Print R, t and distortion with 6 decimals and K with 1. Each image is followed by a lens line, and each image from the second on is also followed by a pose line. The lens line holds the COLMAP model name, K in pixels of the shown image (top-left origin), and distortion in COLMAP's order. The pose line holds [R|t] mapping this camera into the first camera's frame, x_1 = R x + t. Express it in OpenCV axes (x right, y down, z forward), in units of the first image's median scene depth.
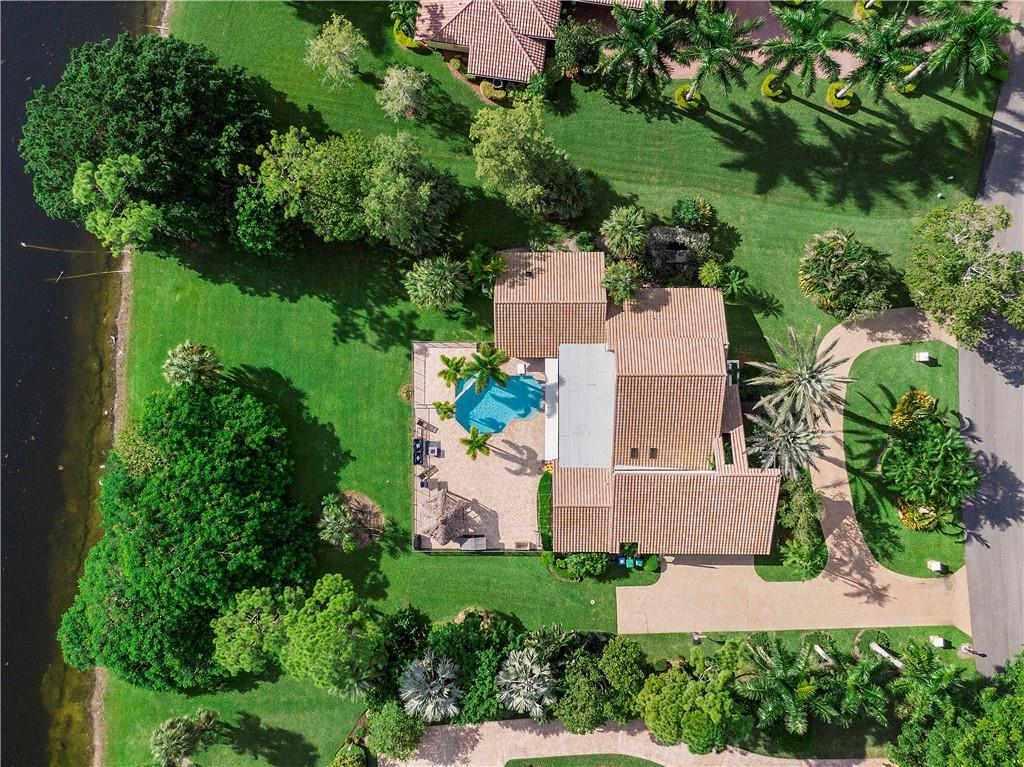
lens RADIAL K [[890.0, 0, 517.8], [0, 890.0, 383.8], [0, 0, 1]] dist [0.048691, -0.057691]
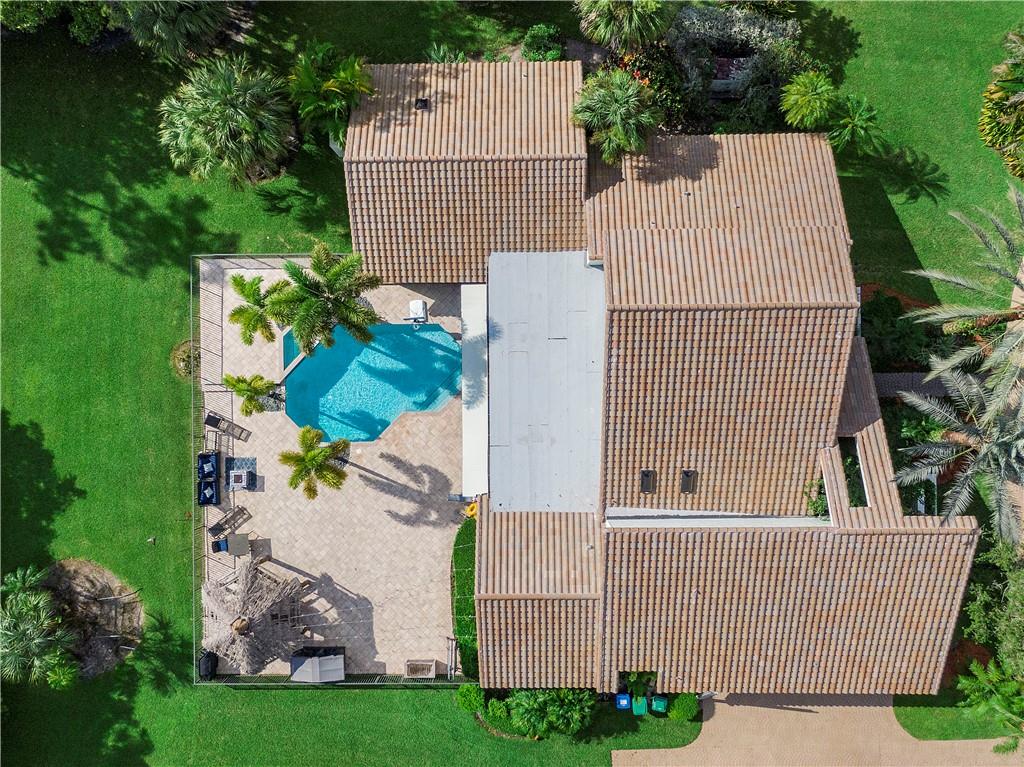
lens RADIAL K [[890.0, 0, 513.9], [0, 890.0, 389.0], [0, 0, 1]] dist [0.048691, -0.057691]
pose [[0.999958, -0.008130, -0.004199, 0.060431], [0.008143, 0.999962, 0.003159, 0.026220], [0.004173, -0.003193, 0.999986, 0.511857]]
